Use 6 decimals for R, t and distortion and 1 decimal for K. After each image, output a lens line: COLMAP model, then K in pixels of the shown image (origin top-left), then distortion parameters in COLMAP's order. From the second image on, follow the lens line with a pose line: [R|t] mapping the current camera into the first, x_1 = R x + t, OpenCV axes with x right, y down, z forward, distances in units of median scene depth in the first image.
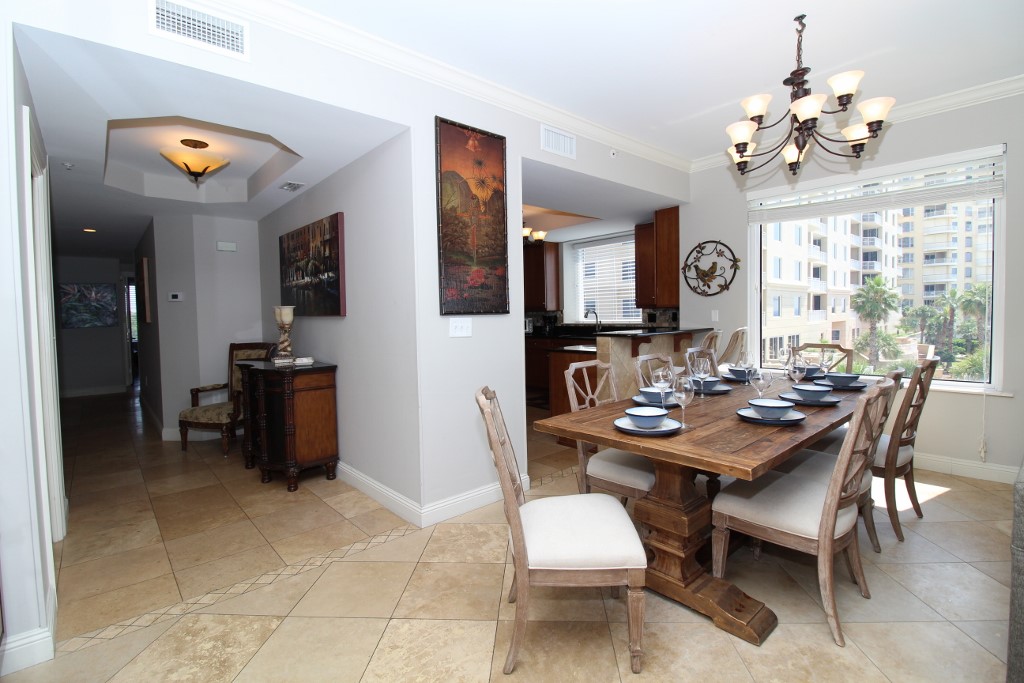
lens RADIAL K [[473.4, 0, 514.7], [0, 473.4, 332.4], [0, 0, 1]] dist [0.001431, -0.012790]
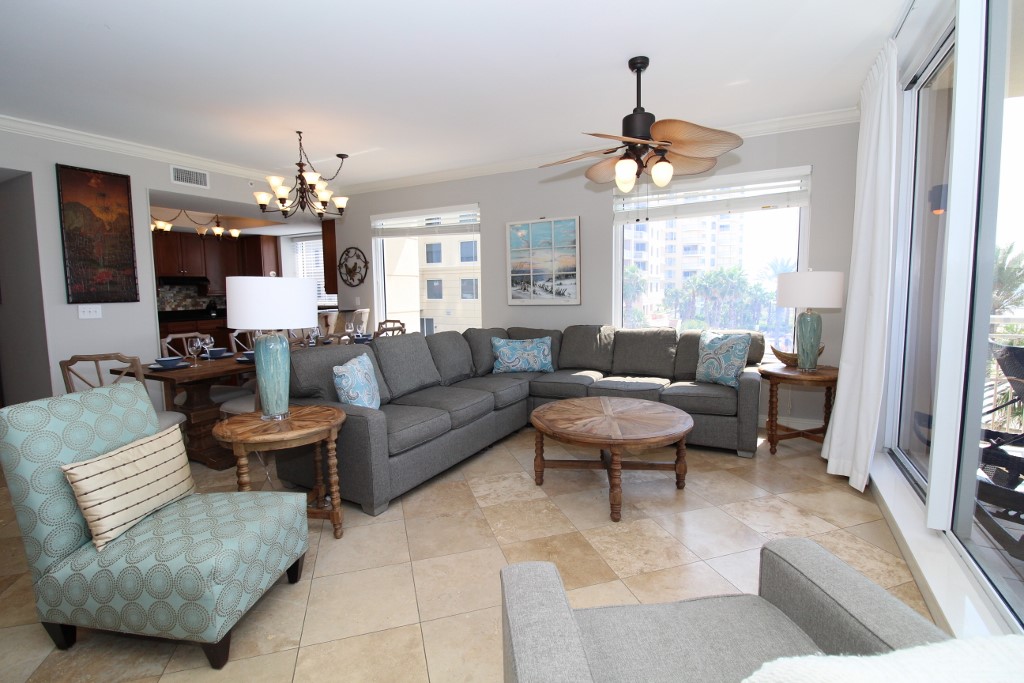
lens RADIAL K [[473.4, 0, 514.7], [0, 473.4, 332.4], [0, 0, 1]] dist [0.001431, -0.012790]
pose [[0.938726, -0.021722, 0.343979, 0.542881], [0.006307, 0.998927, 0.045871, -0.005332], [-0.344606, -0.040891, 0.937856, -0.695794]]
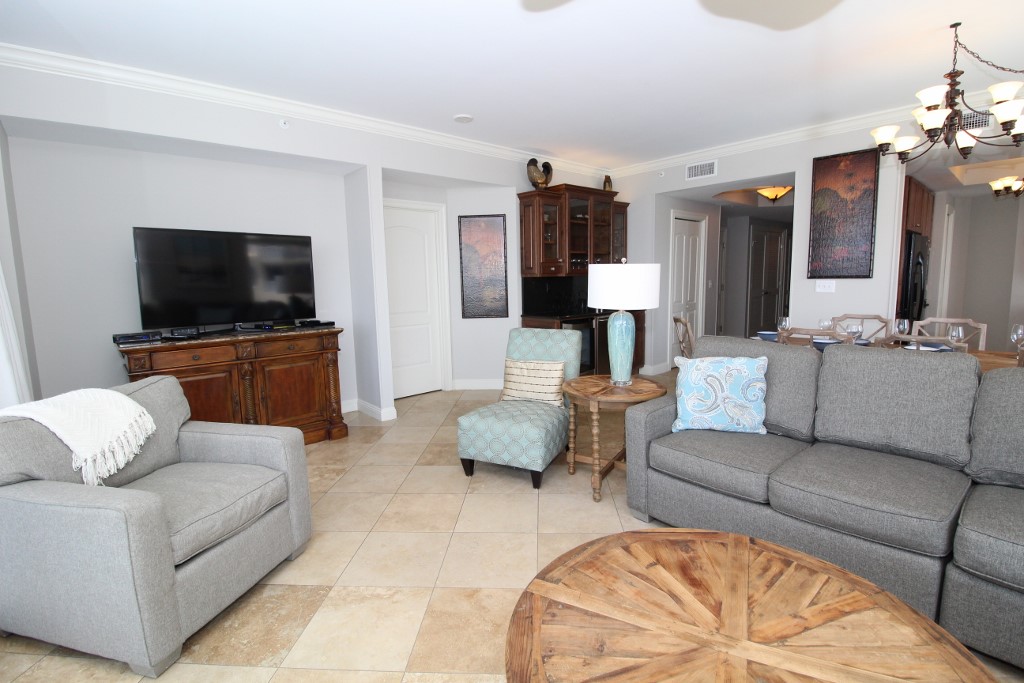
lens RADIAL K [[473.4, 0, 514.7], [0, 473.4, 332.4], [0, 0, 1]] dist [0.001431, -0.012790]
pose [[-0.000350, 0.140864, -0.990029, 1.338632], [-0.020552, 0.989819, 0.140841, -0.054115], [0.999789, 0.020397, 0.002548, -0.035495]]
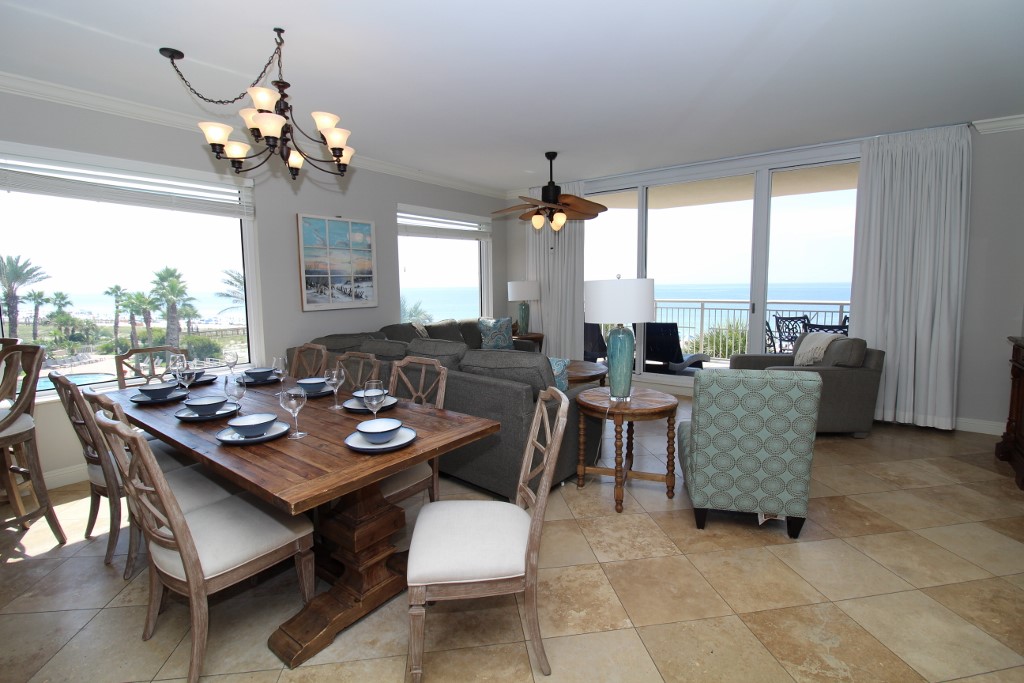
lens RADIAL K [[473.4, 0, 514.7], [0, 473.4, 332.4], [0, 0, 1]] dist [0.001431, -0.012790]
pose [[-0.194774, -0.073991, 0.978053, -0.414475], [0.056039, 0.994682, 0.086409, -0.048931], [-0.979246, 0.071640, -0.189591, 0.541828]]
